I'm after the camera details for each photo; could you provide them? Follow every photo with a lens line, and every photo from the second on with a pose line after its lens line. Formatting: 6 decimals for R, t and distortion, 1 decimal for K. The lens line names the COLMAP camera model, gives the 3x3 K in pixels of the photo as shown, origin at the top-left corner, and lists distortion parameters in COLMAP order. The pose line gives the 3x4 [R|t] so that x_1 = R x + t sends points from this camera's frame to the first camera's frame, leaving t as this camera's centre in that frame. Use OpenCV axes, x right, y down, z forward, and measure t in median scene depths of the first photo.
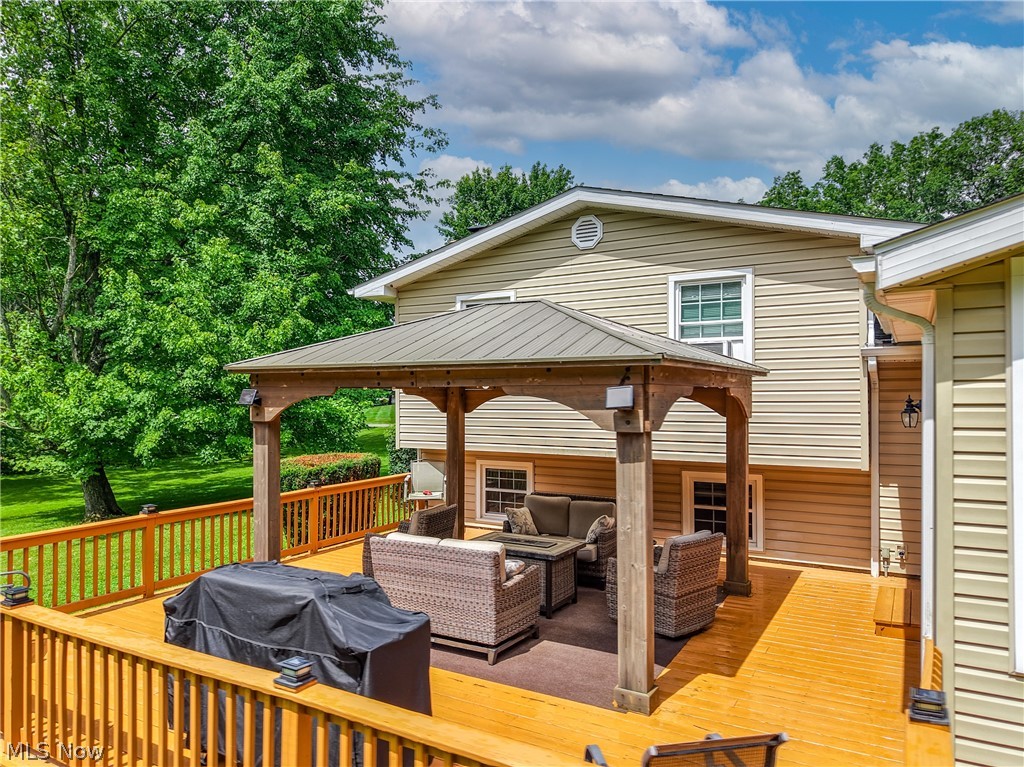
lens RADIAL K [[678.5, 0, 509.6], [0, 678.5, 383.6], [0, 0, 1]] dist [0.068715, -0.088476]
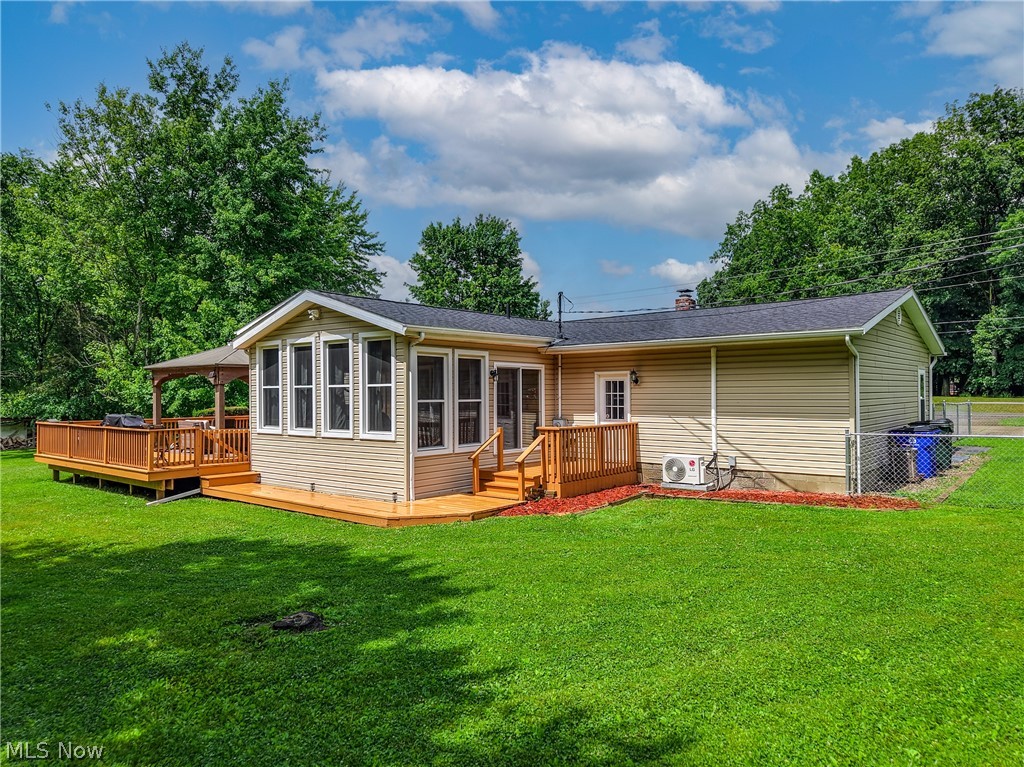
lens RADIAL K [[681.9, 0, 509.7], [0, 681.9, 385.3], [0, 0, 1]] dist [0.076022, -0.097457]
pose [[0.986303, -0.005547, -0.164850, 1.058626], [0.006563, 0.999963, 0.005624, 0.030242], [0.164813, -0.006629, 0.986303, -1.111813]]
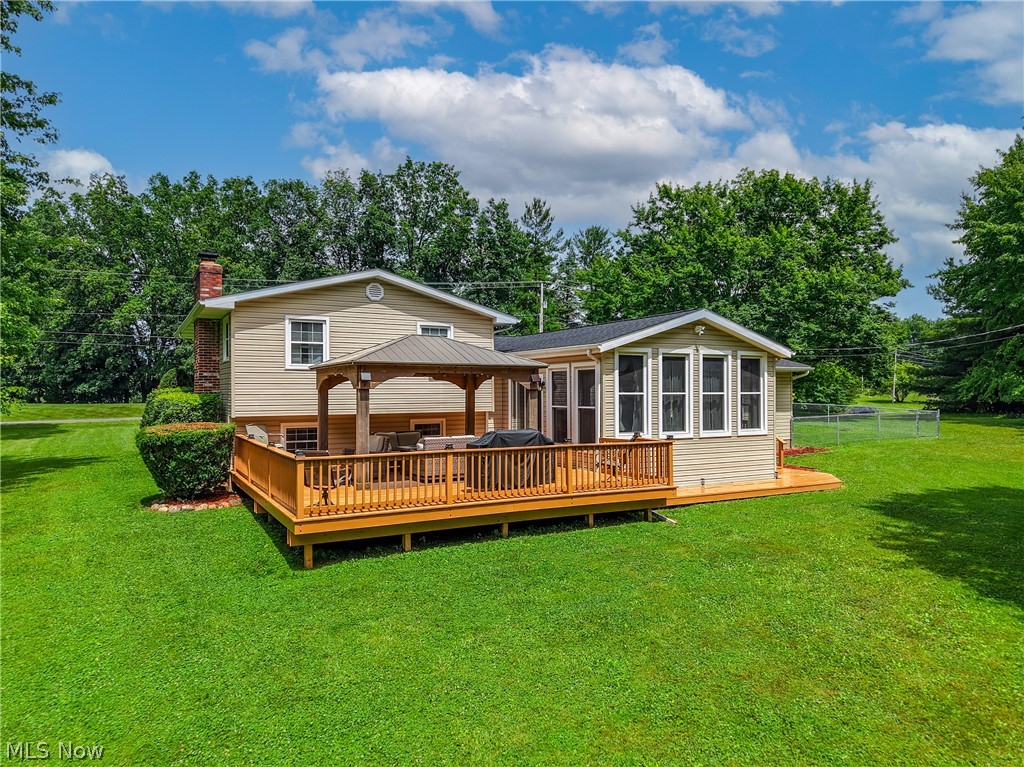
lens RADIAL K [[681.9, 0, 509.7], [0, 681.9, 385.3], [0, 0, 1]] dist [0.076022, -0.097457]
pose [[0.511357, 0.010841, 0.859300, -1.154850], [-0.011488, 0.999917, -0.005779, 0.032571], [-0.859292, -0.006916, 0.511439, -0.230782]]
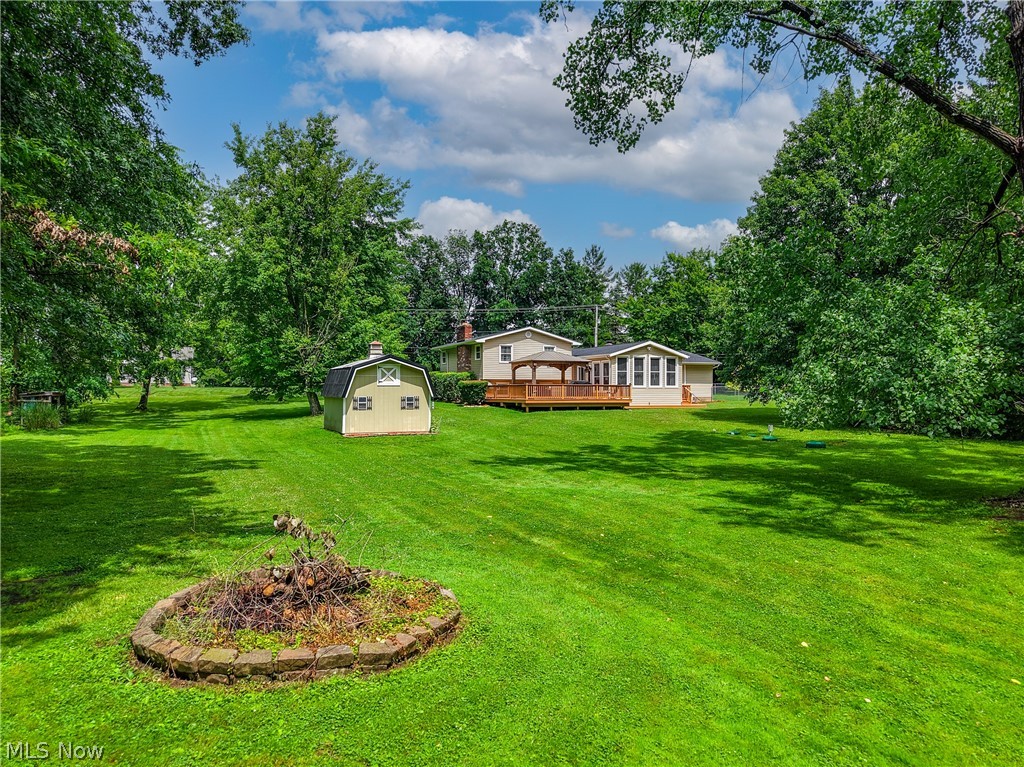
lens RADIAL K [[672.3, 0, 495.0], [0, 672.3, 396.5], [0, 0, 1]] dist [0.105092, -0.154658]
pose [[0.602504, -0.001434, 0.798114, -3.574840], [-0.015110, 0.999799, 0.013203, 0.153201], [-0.797973, -0.020014, 0.602361, -1.604528]]
